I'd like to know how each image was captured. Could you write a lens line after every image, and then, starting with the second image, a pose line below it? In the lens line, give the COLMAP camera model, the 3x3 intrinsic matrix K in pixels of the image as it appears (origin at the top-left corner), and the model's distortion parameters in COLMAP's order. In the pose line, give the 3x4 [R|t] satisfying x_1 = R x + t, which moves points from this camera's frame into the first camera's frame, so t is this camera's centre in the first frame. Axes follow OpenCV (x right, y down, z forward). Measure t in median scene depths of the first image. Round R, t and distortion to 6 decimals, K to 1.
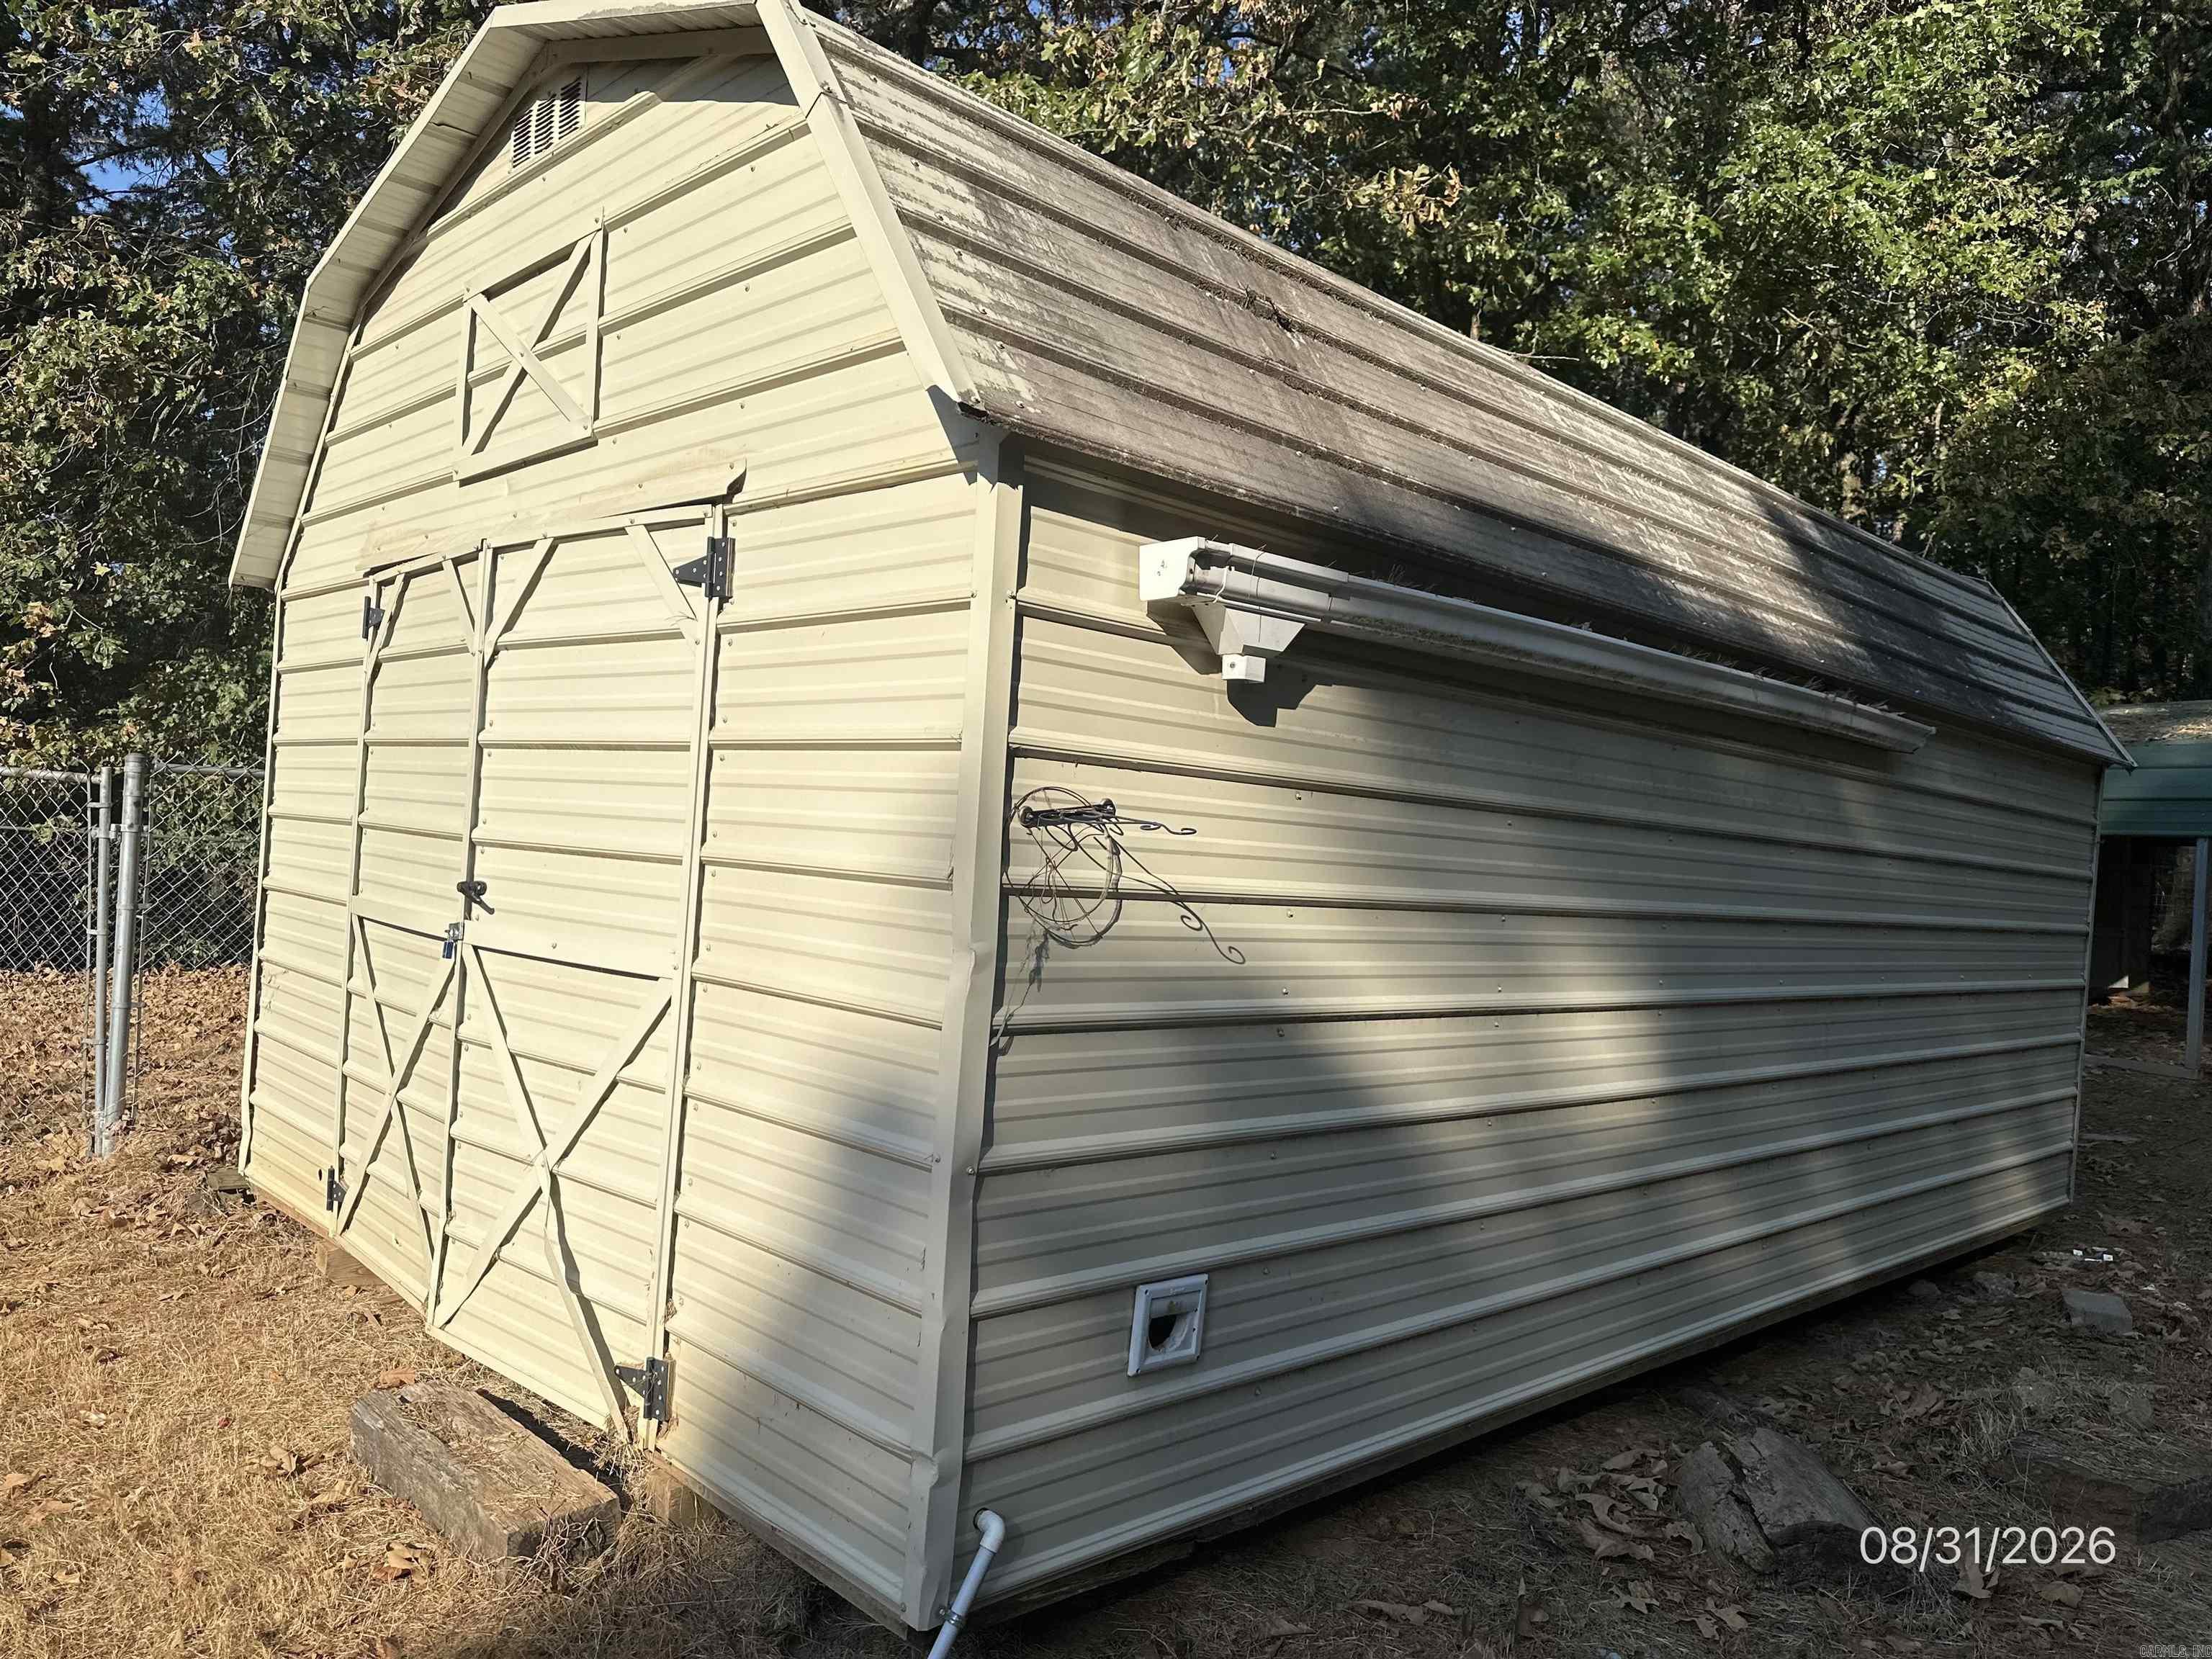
lens RADIAL K [[1567.9, 0, 1099.5], [0, 1567.9, 839.5], [0, 0, 1]] dist [0.013034, -0.016101]
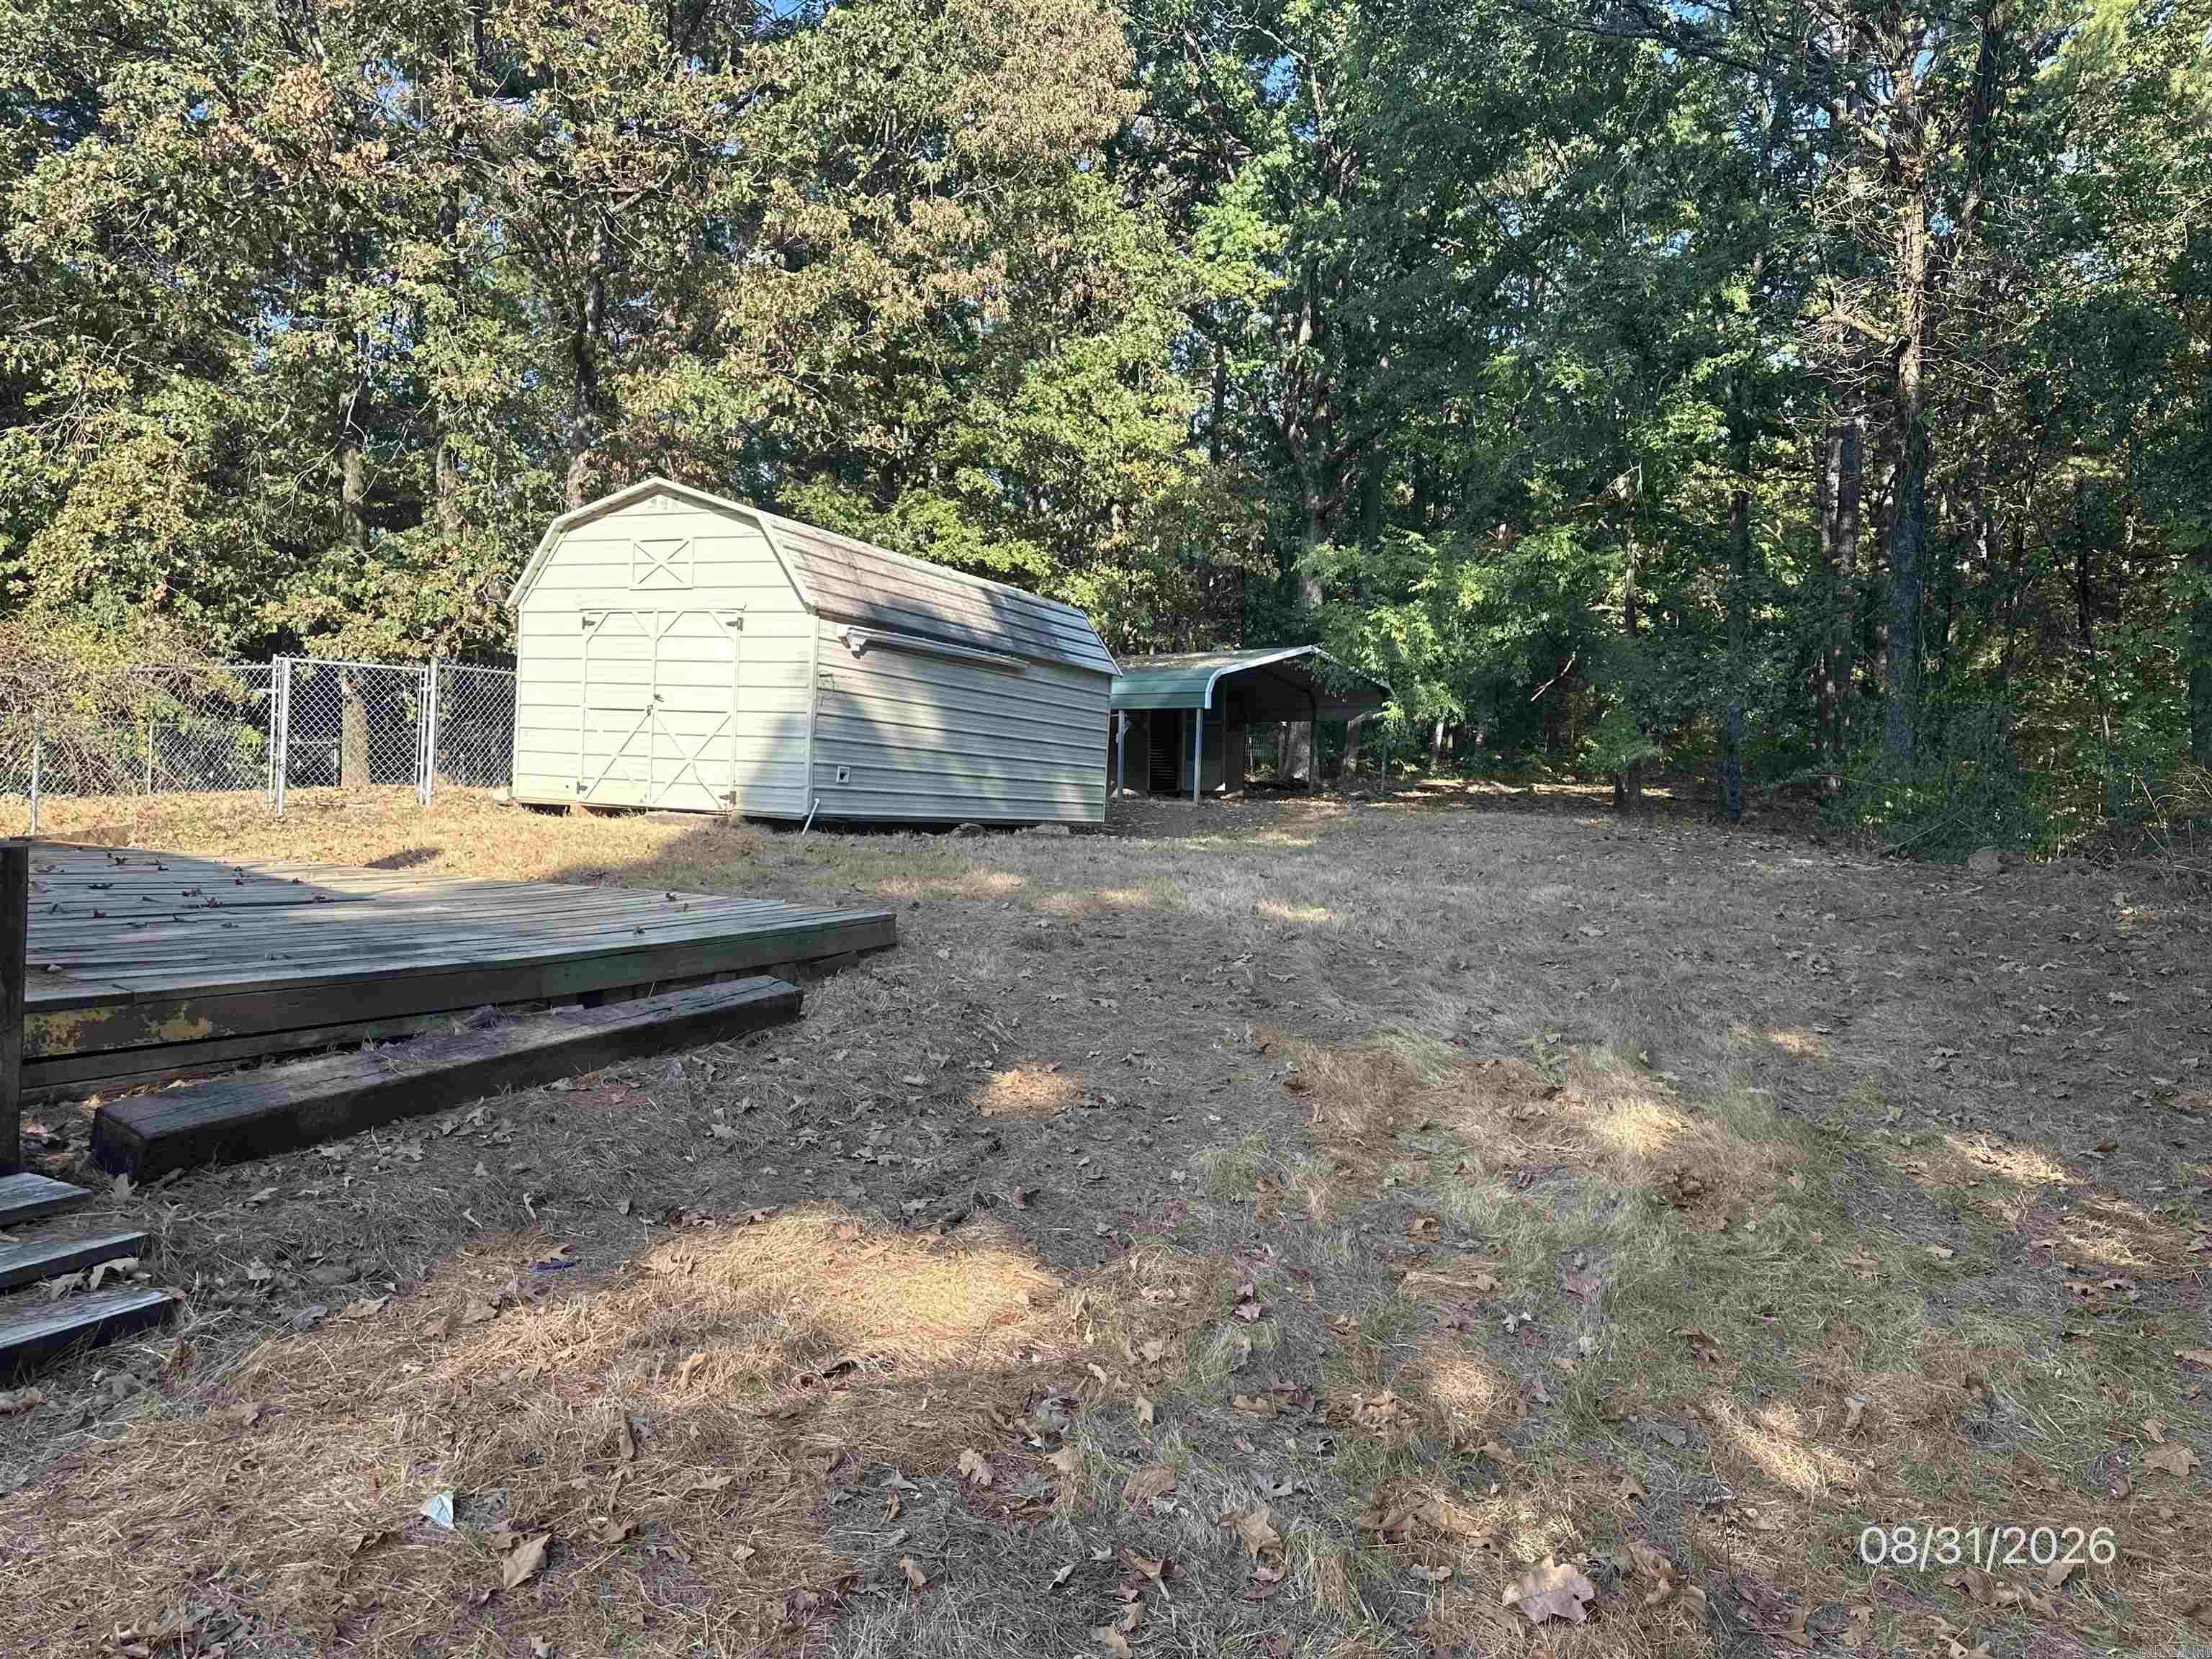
lens RADIAL K [[1567.9, 0, 1110.9], [0, 1567.9, 836.6], [0, 0, 1]] dist [0.013034, -0.016101]
pose [[0.937001, -0.023078, 0.348564, -0.831504], [0.007484, 0.998913, 0.046018, 0.247872], [-0.349247, -0.040510, 0.936155, -3.695594]]
